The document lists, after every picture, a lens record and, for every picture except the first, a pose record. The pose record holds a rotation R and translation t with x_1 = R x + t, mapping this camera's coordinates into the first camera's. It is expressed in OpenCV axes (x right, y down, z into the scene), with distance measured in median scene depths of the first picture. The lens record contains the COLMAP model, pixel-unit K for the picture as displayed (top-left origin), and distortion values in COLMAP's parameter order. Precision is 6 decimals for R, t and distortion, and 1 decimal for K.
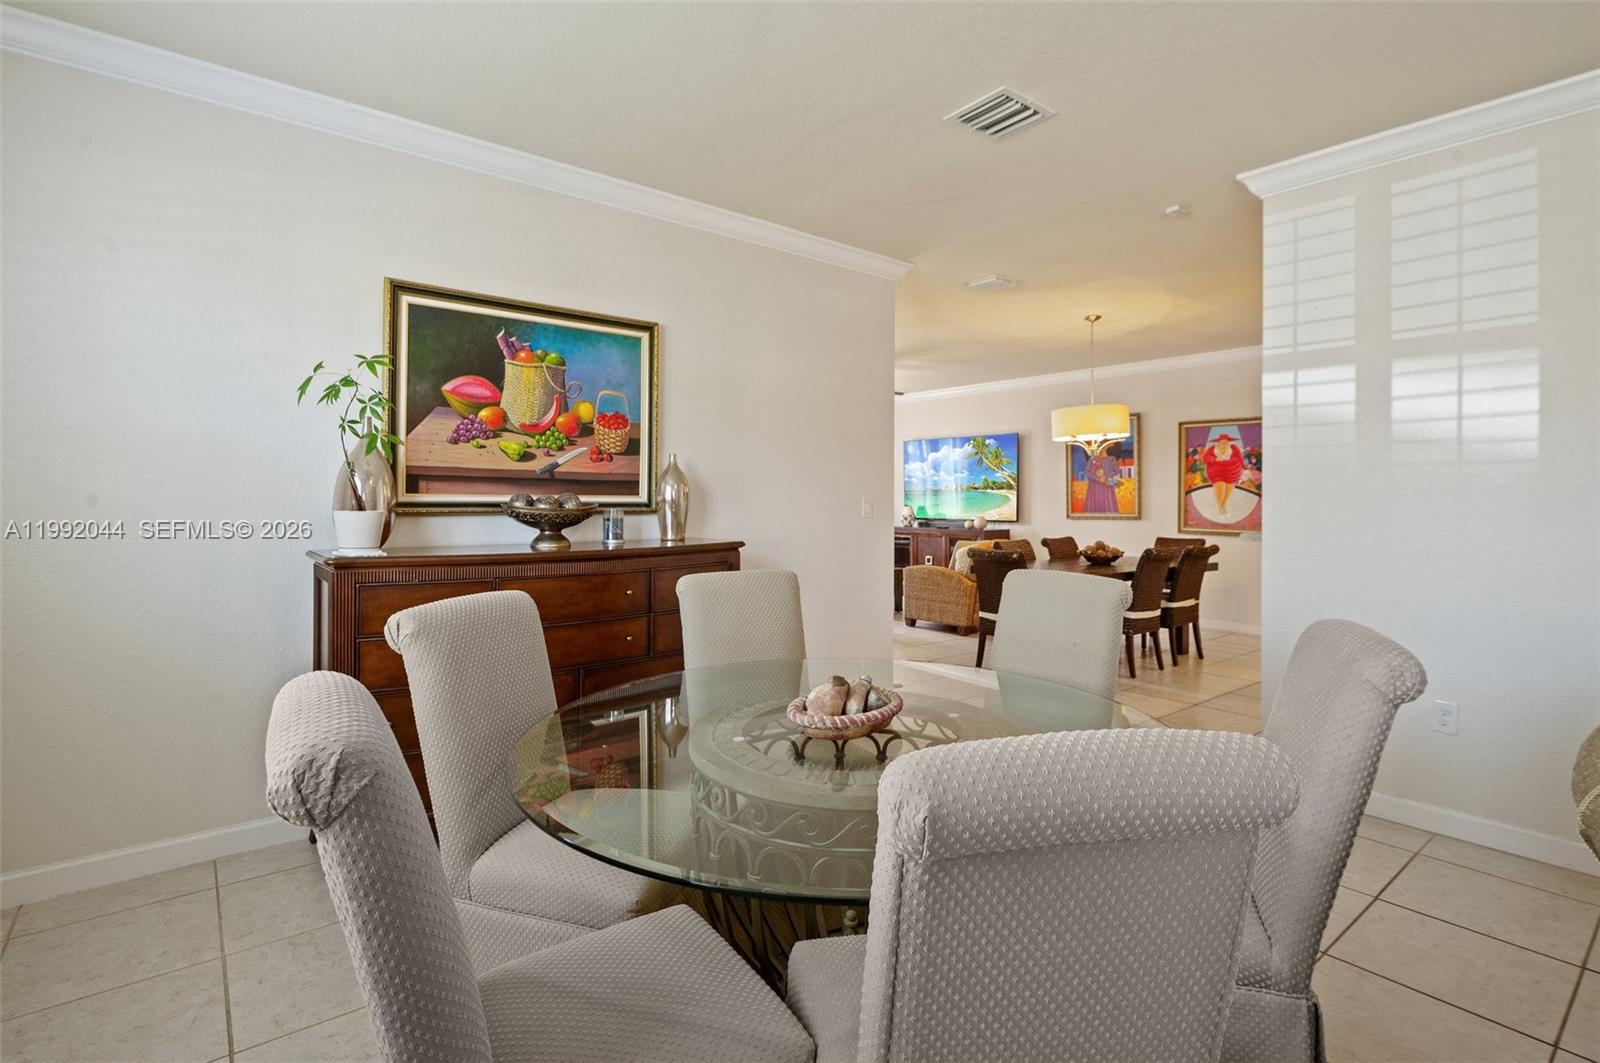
lens RADIAL K [[773.8, 0, 800.6], [0, 773.8, 498.3], [0, 0, 1]] dist [-0.000847, -0.000043]
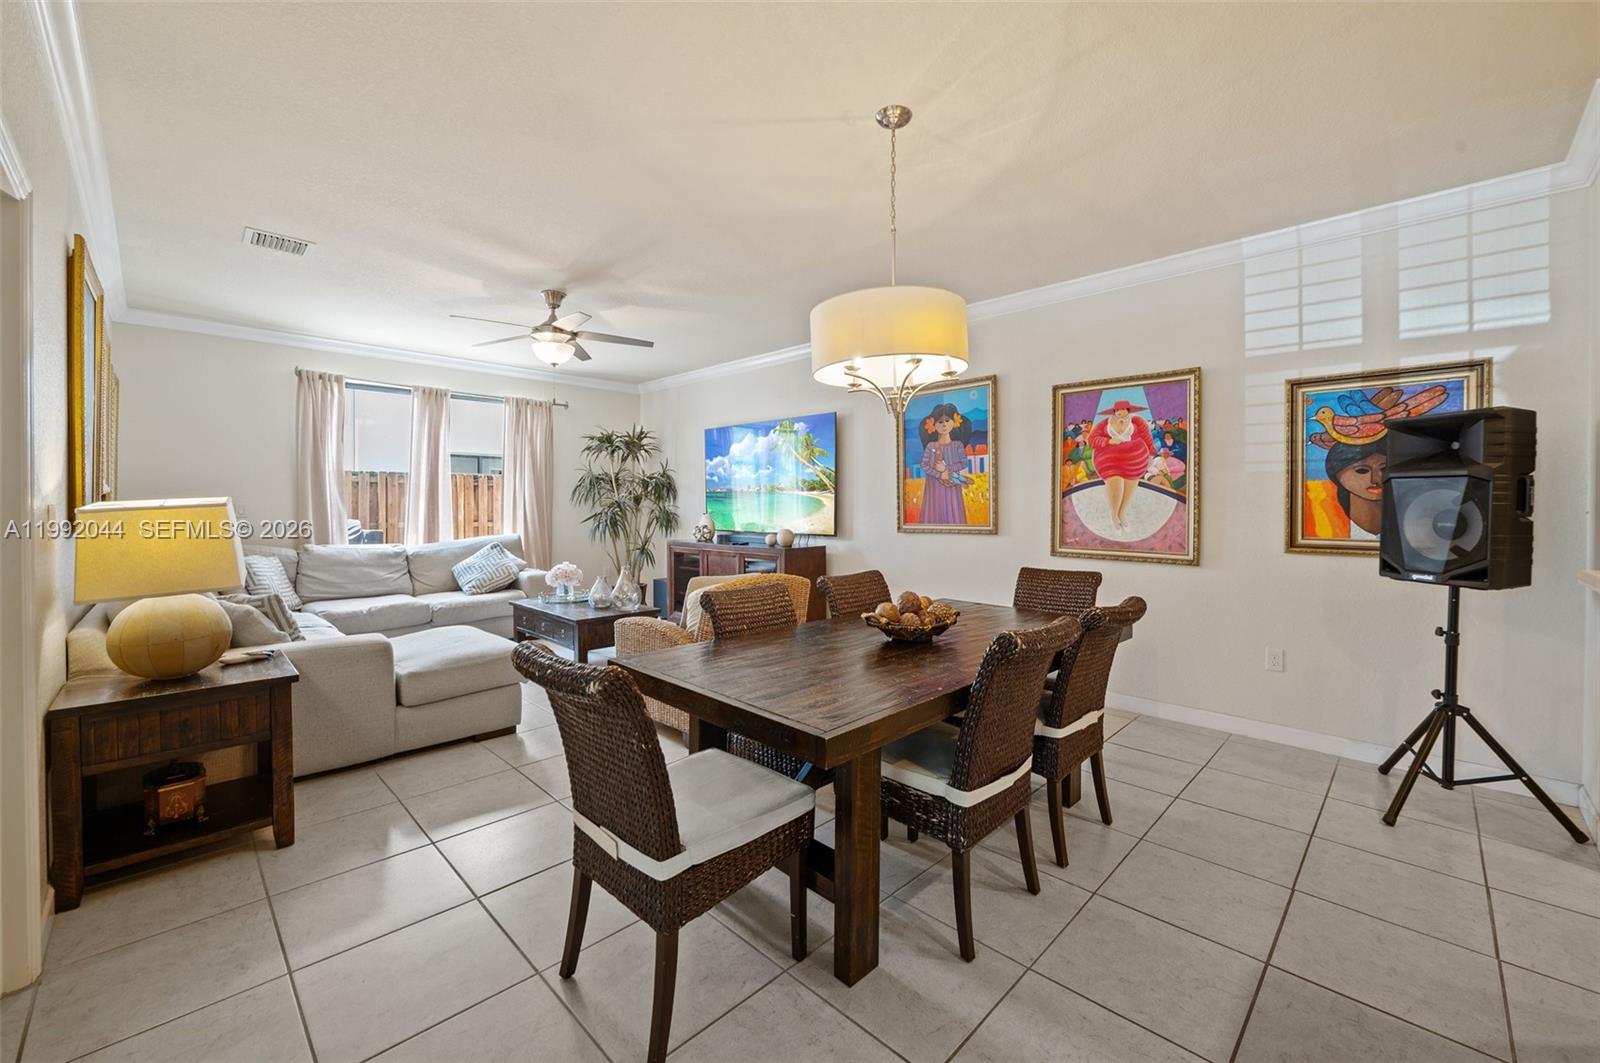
lens RADIAL K [[651.2, 0, 804.7], [0, 651.2, 512.2], [0, 0, 1]] dist [-0.017677, -0.000134]
pose [[0.993198, -0.004168, 0.116361, 0.211211], [0.002446, 0.999885, 0.014935, -0.000613], [-0.116410, -0.014549, 0.993095, 0.466536]]
